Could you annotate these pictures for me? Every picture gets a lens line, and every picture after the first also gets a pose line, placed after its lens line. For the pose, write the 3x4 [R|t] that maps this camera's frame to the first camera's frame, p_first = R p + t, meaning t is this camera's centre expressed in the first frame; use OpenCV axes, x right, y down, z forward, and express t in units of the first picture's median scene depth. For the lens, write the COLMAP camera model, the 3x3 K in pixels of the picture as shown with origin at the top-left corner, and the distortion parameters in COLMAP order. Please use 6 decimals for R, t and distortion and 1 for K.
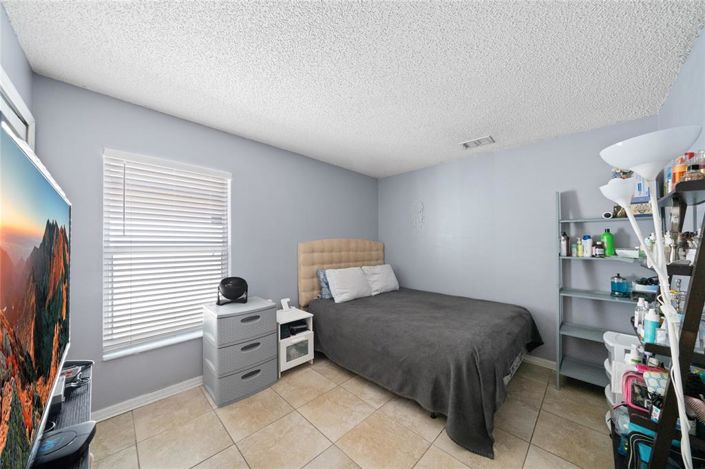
lens RADIAL K [[243.0, 0, 343.0], [0, 243.0, 237.7], [0, 0, 1]] dist [-0.001727, -0.000071]
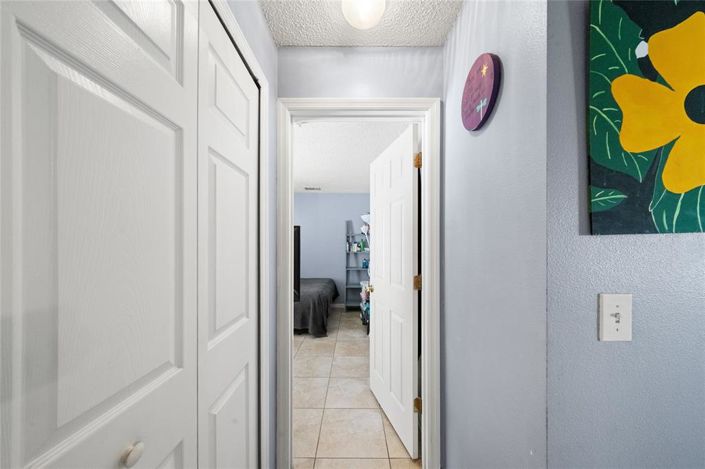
lens RADIAL K [[243.0, 0, 351.4], [0, 243.0, 241.2], [0, 0, 1]] dist [-0.001727, -0.000071]
pose [[0.712050, 0.004881, 0.702112, -0.575578], [-0.013758, 0.999881, 0.007001, -0.029479], [-0.701994, -0.014644, 0.712032, -0.551957]]
